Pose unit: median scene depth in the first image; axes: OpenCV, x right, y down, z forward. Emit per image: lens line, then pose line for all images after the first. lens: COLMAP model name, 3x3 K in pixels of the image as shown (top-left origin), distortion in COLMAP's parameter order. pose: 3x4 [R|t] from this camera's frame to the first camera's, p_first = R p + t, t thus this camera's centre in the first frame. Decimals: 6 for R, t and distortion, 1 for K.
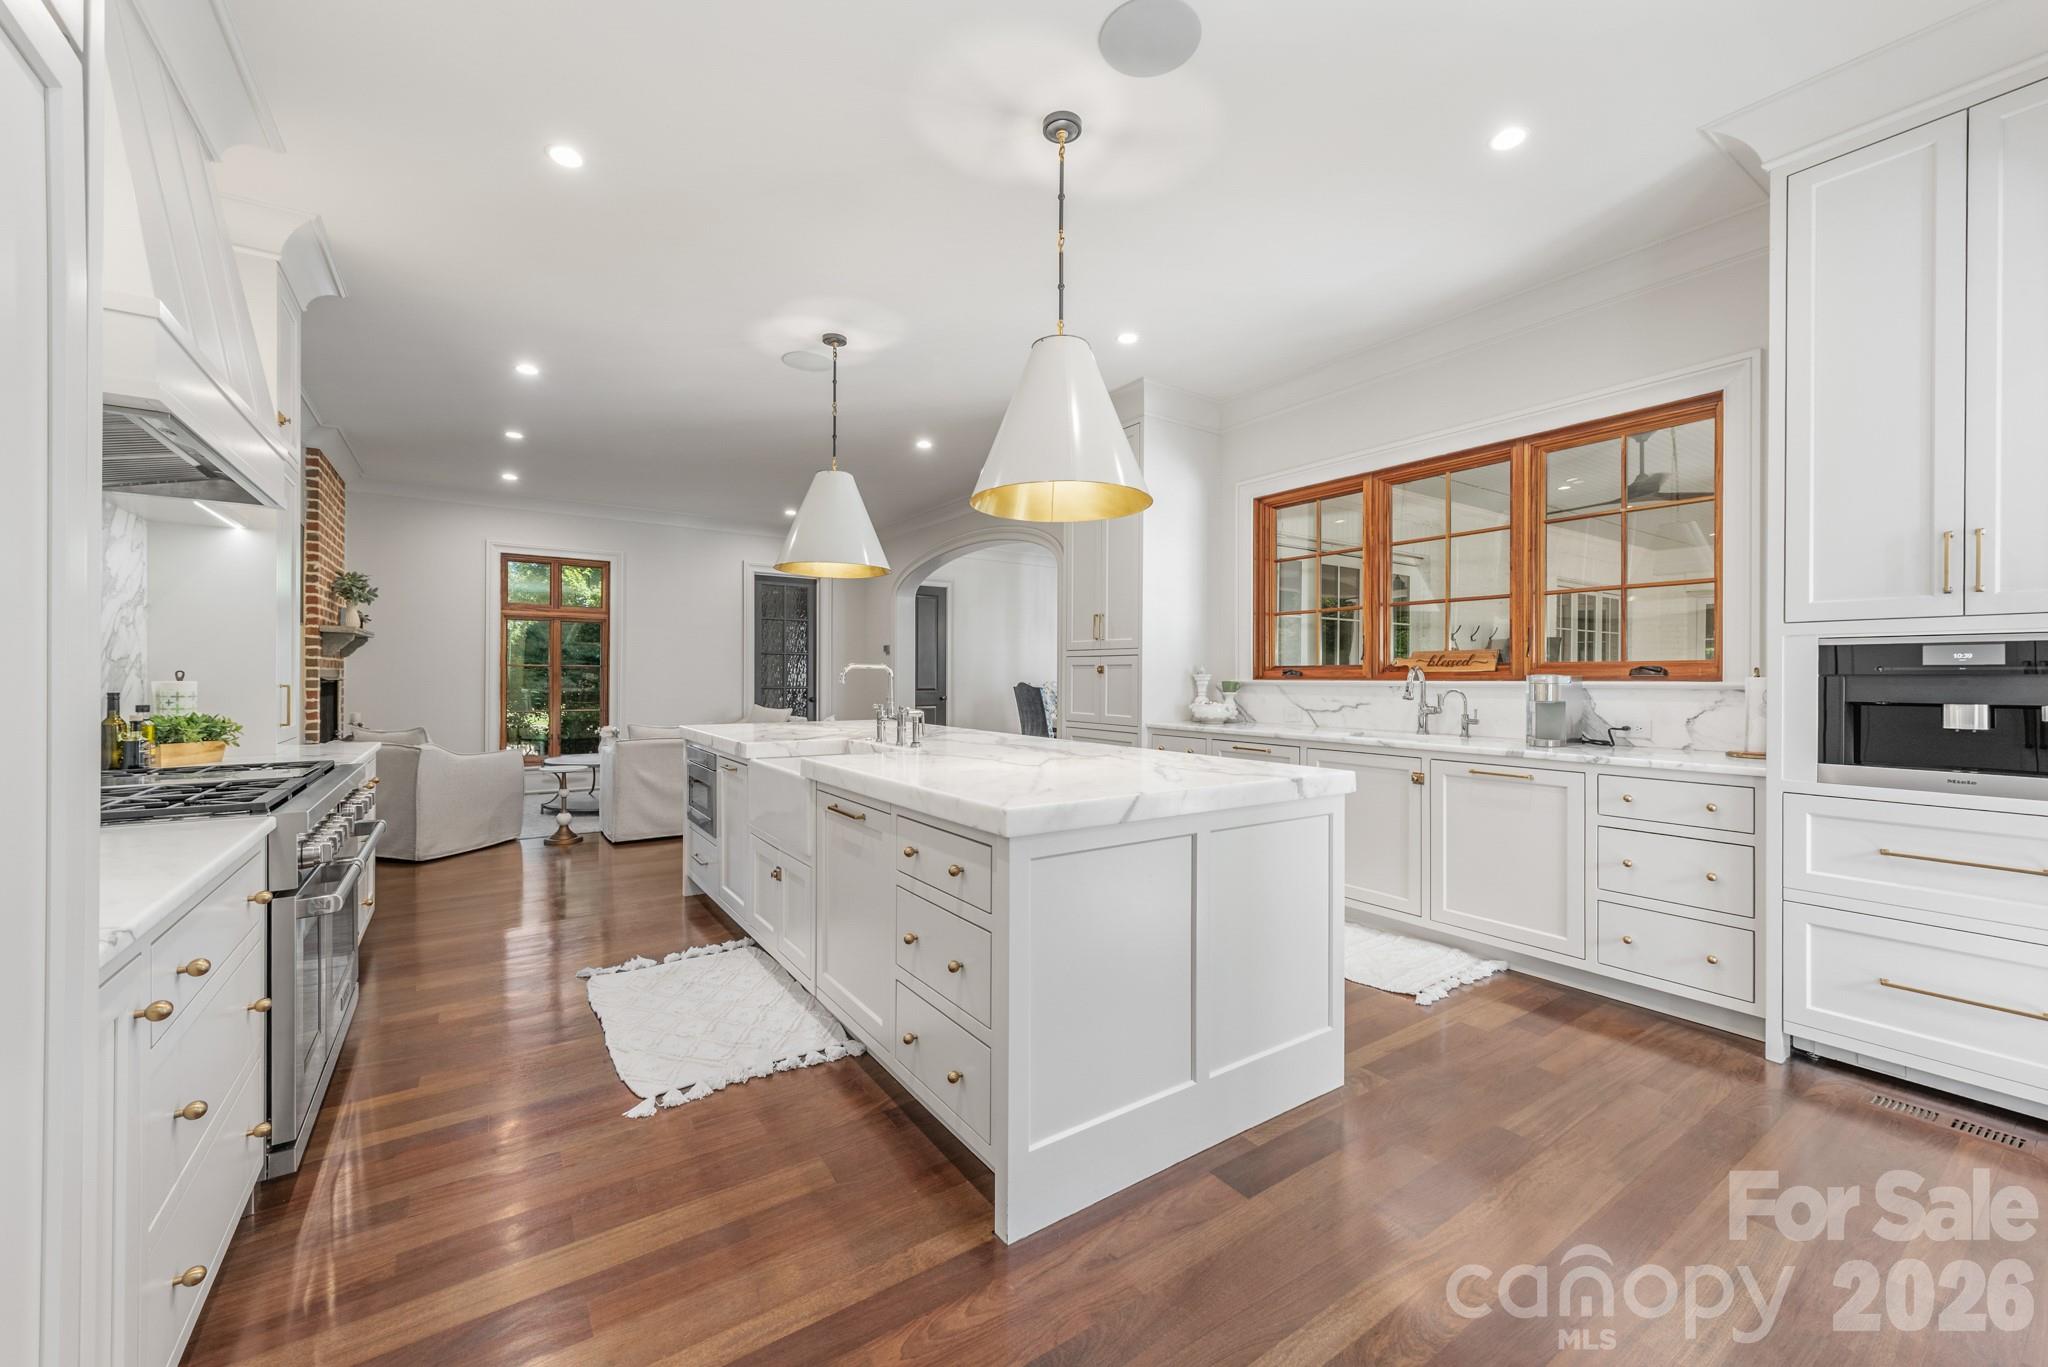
lens RADIAL K [[802.3, 0, 1033.4], [0, 802.3, 677.8], [0, 0, 1]] dist [0.008267, -0.000548]
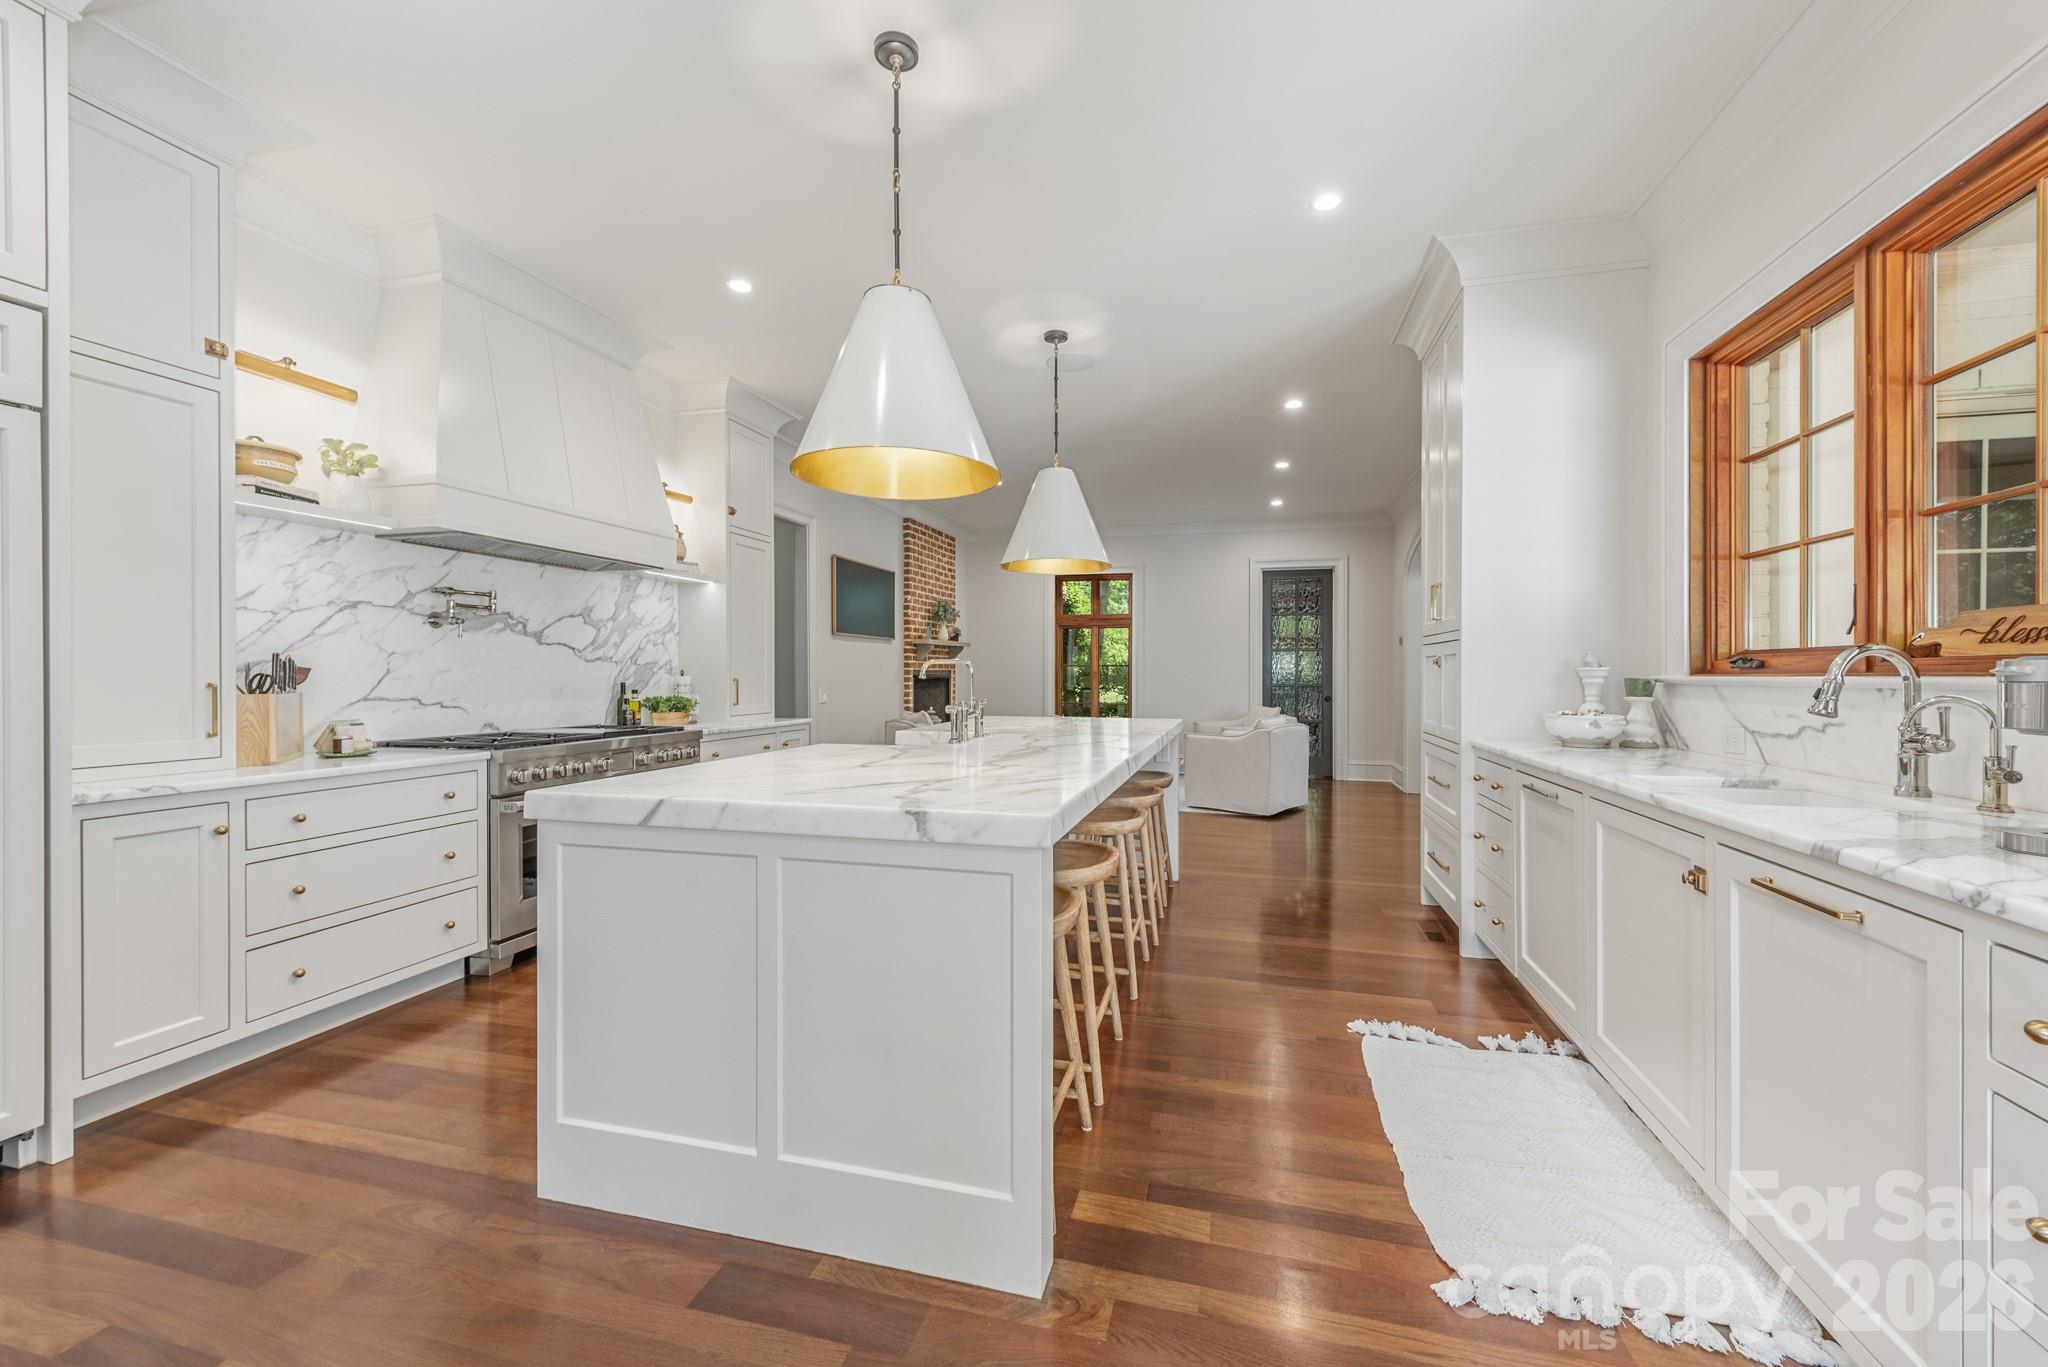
lens RADIAL K [[802.3, 0, 1033.9], [0, 802.3, 678.2], [0, 0, 1]] dist [0.008267, -0.000548]
pose [[0.650029, 0.000992, -0.759909, 0.493720], [0.000524, 0.999998, 0.001754, 0.003846], [0.759909, -0.001538, 0.650027, 0.326181]]
